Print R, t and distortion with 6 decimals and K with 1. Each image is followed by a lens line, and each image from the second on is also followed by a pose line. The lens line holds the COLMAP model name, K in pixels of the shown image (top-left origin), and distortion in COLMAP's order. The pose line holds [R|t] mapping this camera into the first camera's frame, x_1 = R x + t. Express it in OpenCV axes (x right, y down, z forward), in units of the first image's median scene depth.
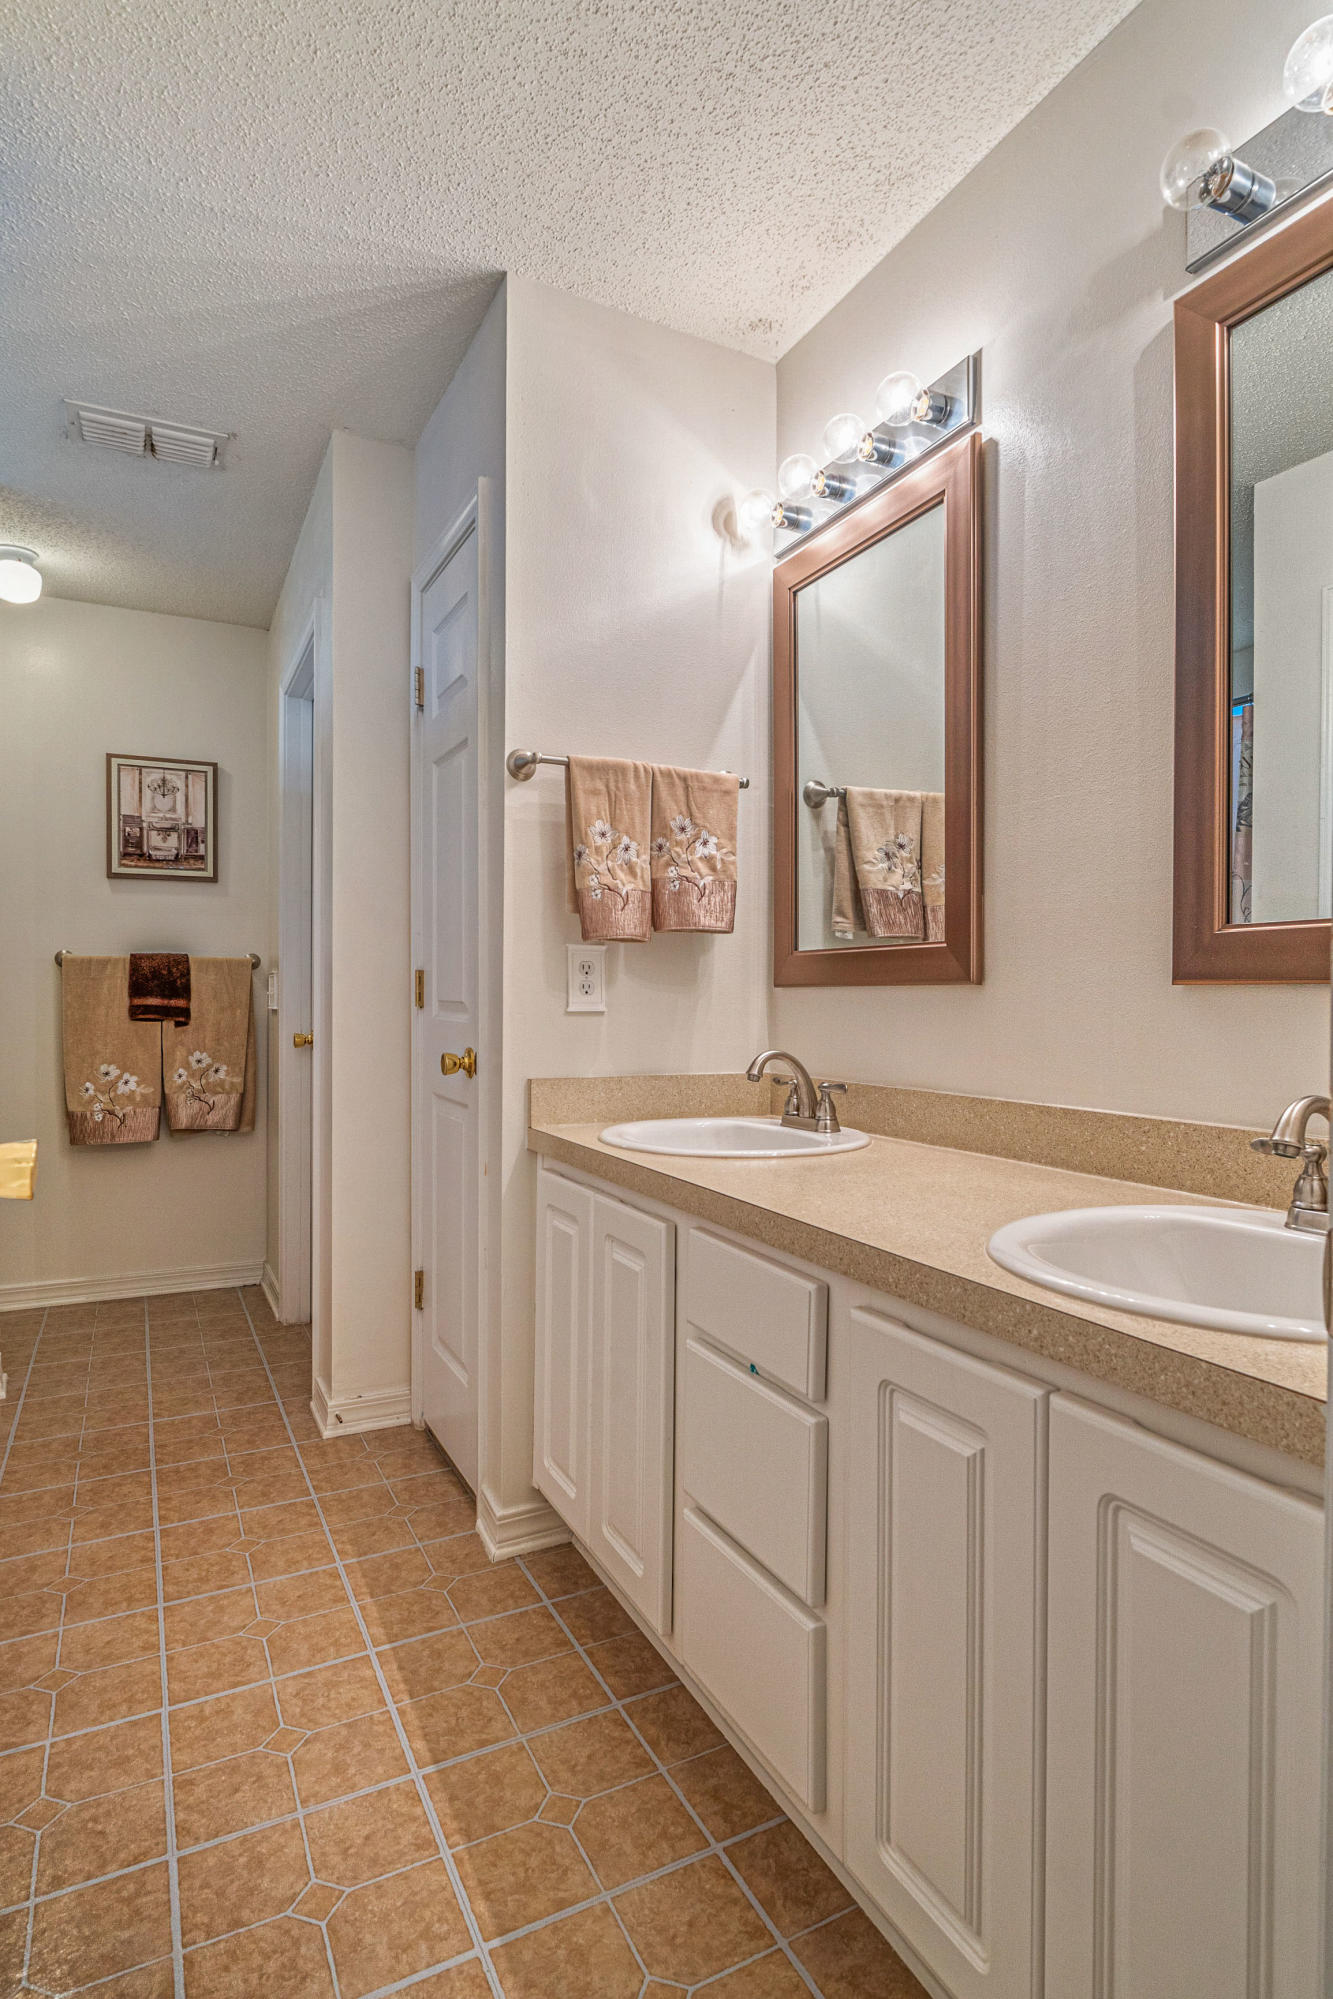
lens RADIAL K [[1068.7, 0, 671.2], [0, 1068.7, 1003.4], [0, 0, 1]] dist [0.000766, -0.003055]
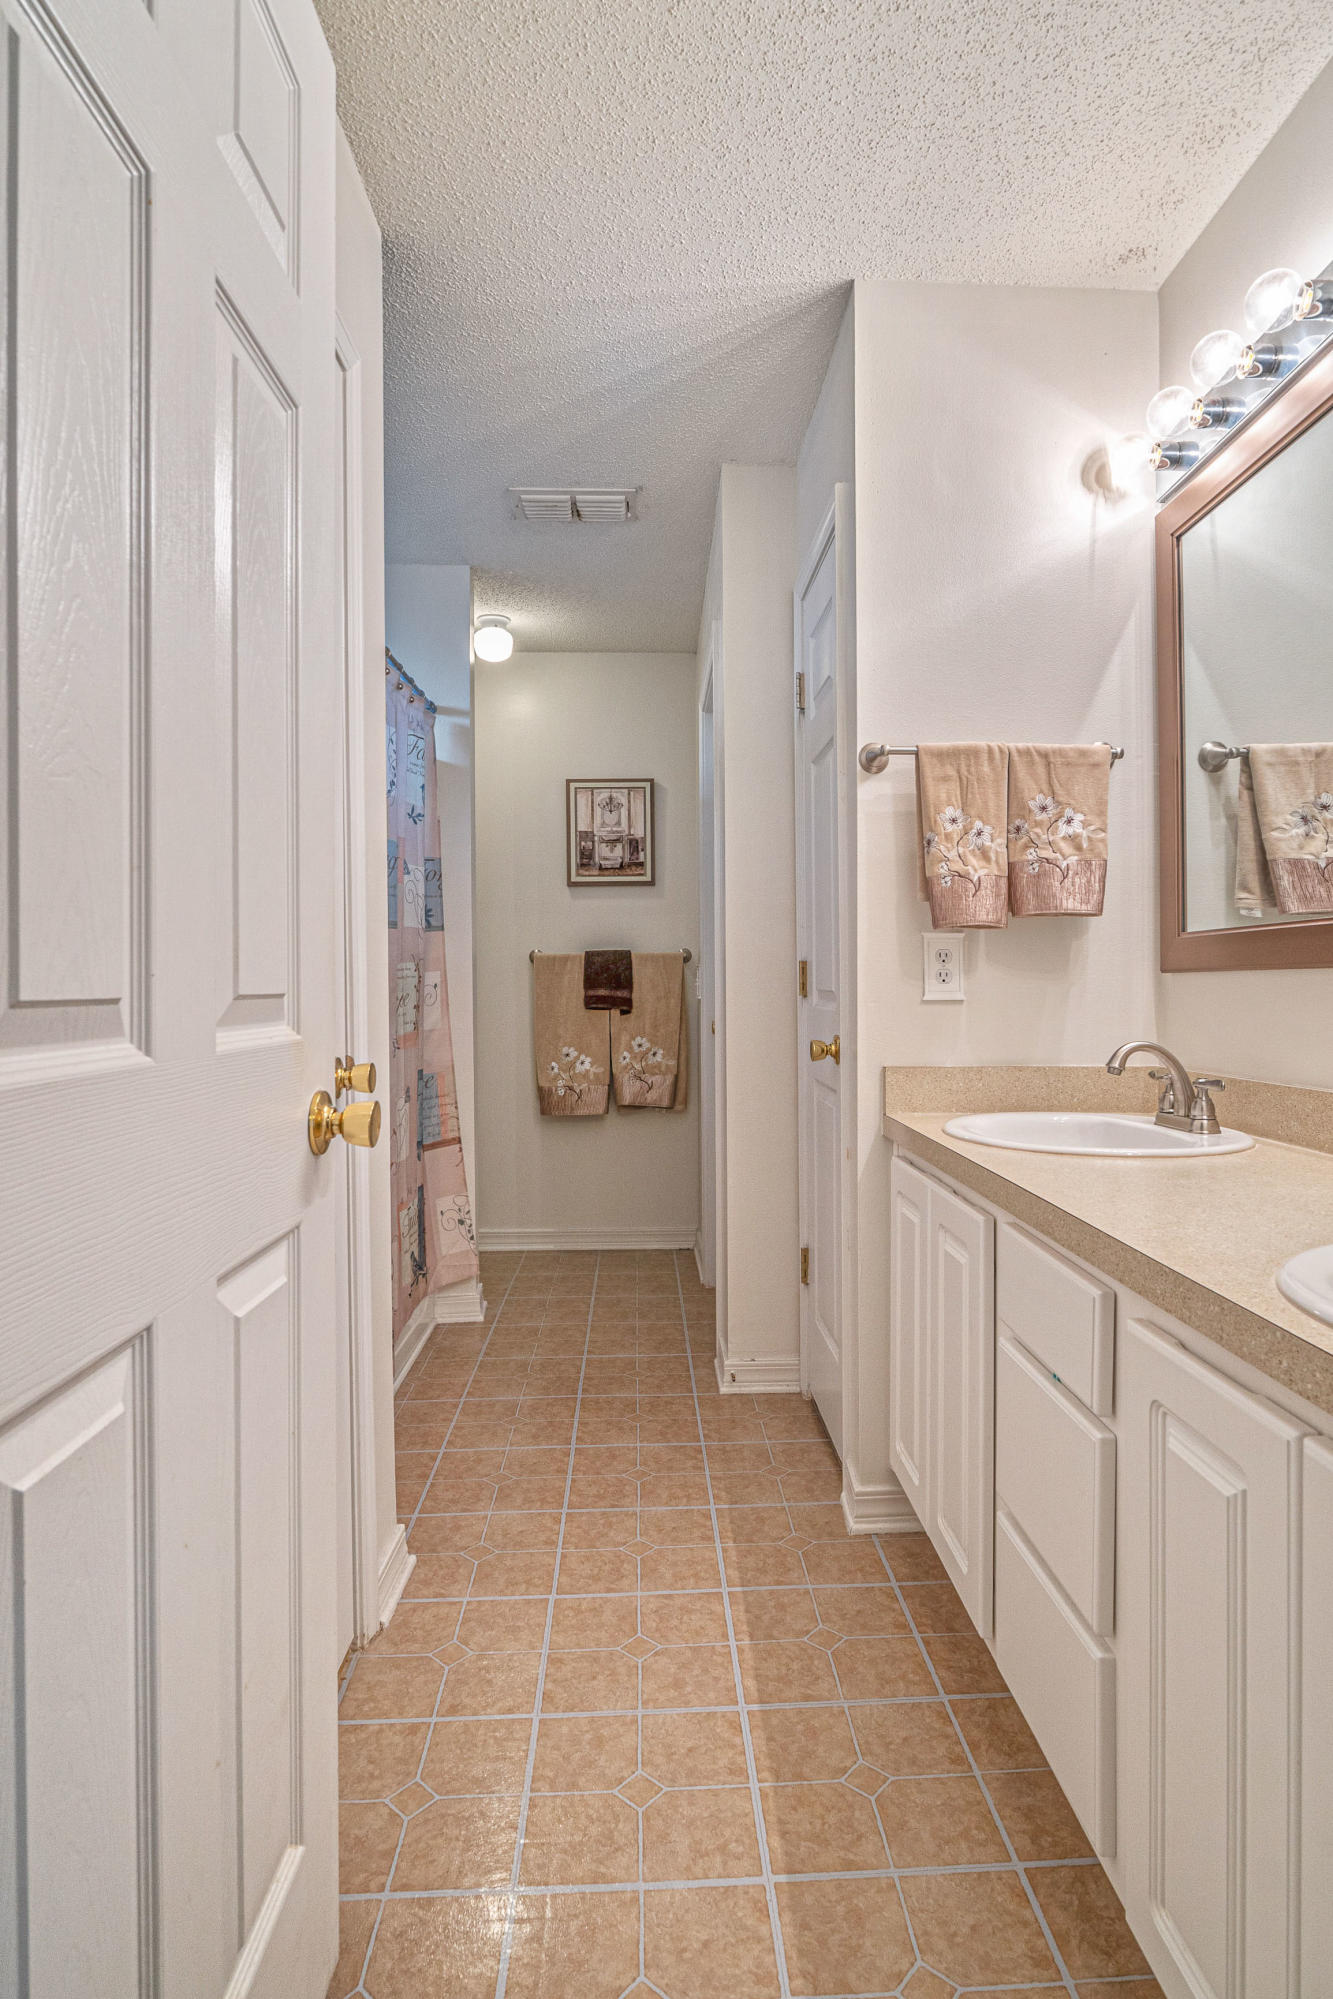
lens RADIAL K [[1068.7, 0, 679.1], [0, 1068.7, 993.0], [0, 0, 1]] dist [0.000766, -0.003055]
pose [[0.905590, -0.005848, -0.424113, 0.122388], [0.005913, 0.999982, -0.001162, 0.000762], [0.424113, -0.001456, 0.905608, -0.001817]]
